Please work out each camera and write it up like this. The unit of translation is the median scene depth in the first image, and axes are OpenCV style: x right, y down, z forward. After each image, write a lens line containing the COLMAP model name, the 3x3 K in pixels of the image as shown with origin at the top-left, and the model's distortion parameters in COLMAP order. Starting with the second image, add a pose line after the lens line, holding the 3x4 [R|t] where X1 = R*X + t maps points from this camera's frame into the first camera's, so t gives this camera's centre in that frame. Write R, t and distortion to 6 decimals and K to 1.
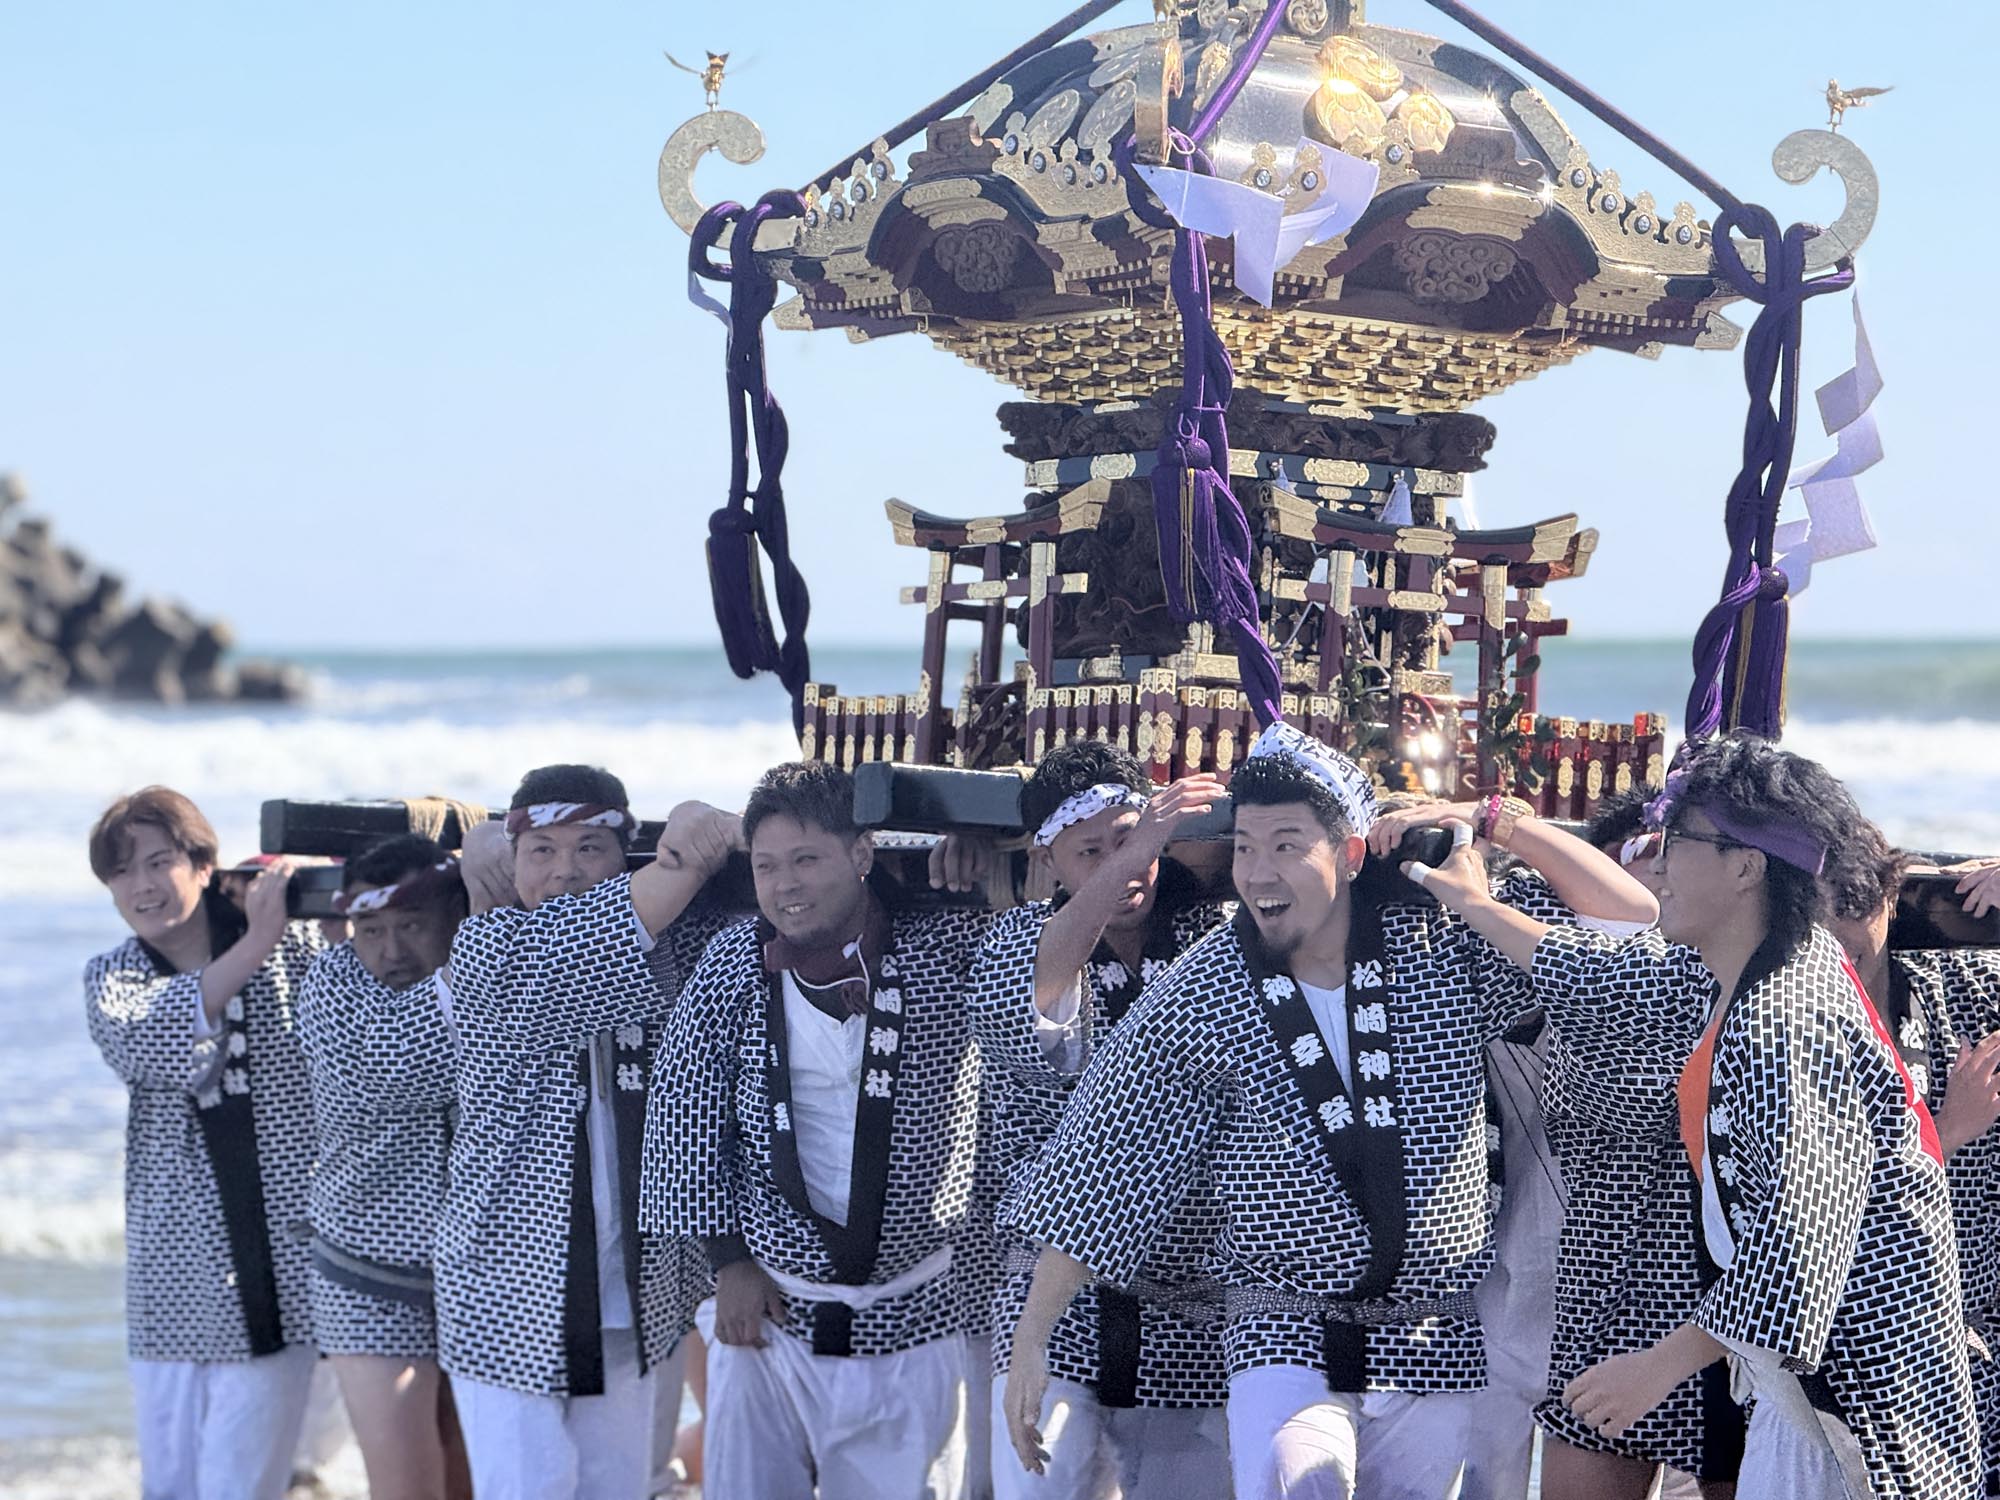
lens RADIAL K [[6996.8, 0, 1001.4], [0, 6996.8, 749.6], [0, 0, 1]] dist [1.450074, 0.000000]
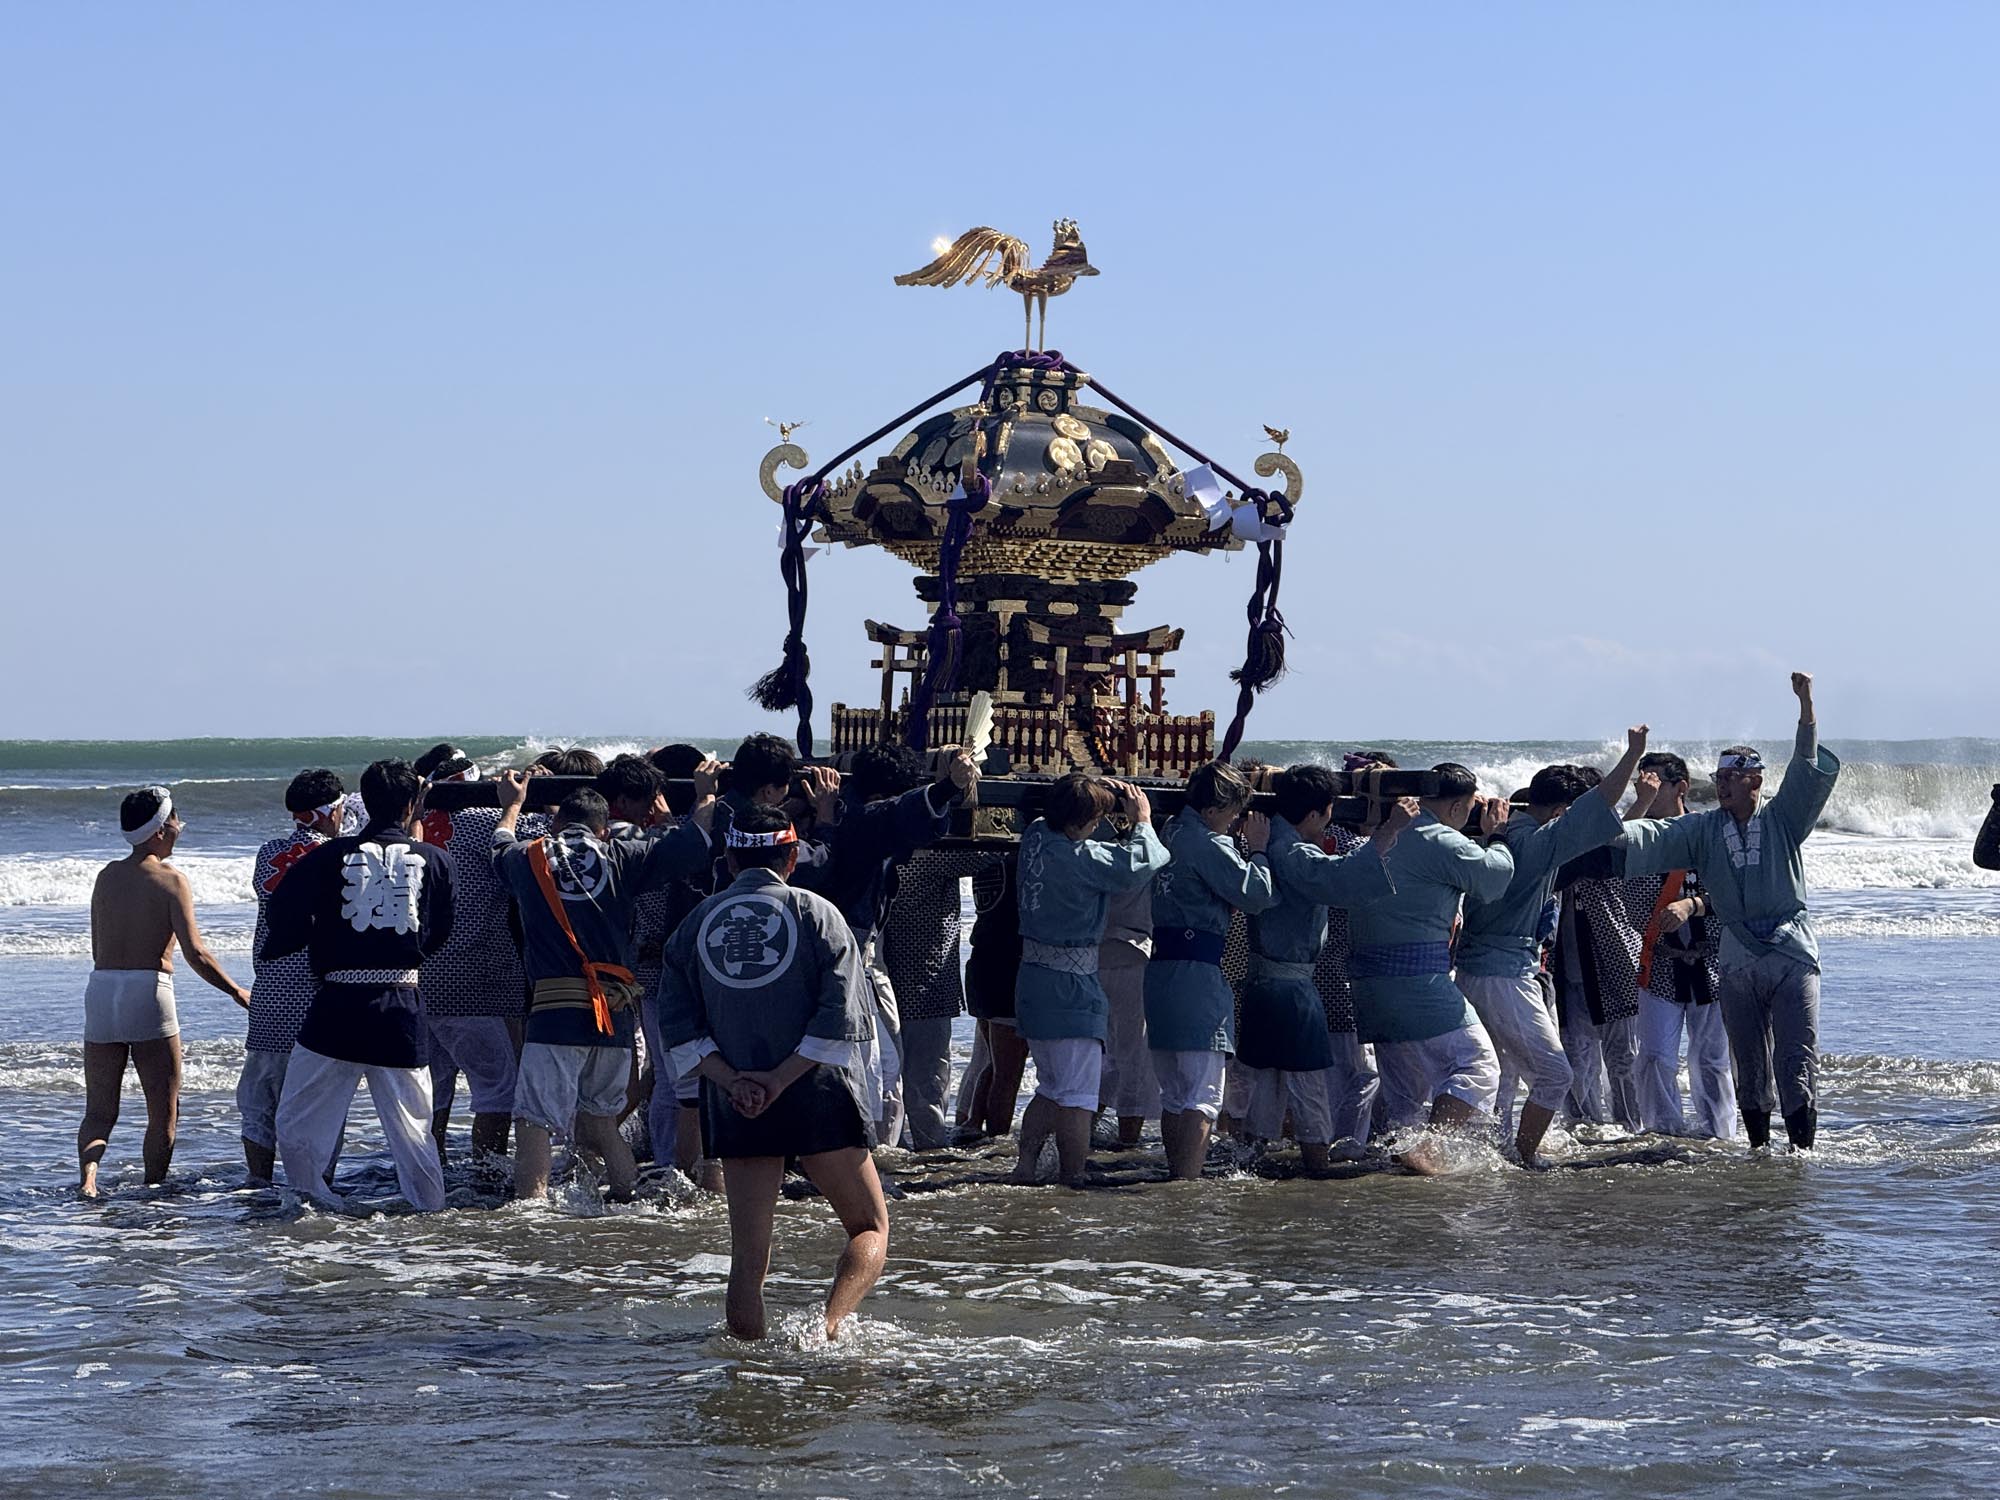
lens RADIAL K [[6996.8, 0, 1001.6], [0, 6996.8, 750.3], [0, 0, 1]] dist [1.450074, 0.000000]
pose [[0.999798, -0.016820, -0.011030, 0.051251], [0.016977, 0.999754, 0.014295, -0.026191], [0.010787, -0.014480, 0.999837, -1.211901]]
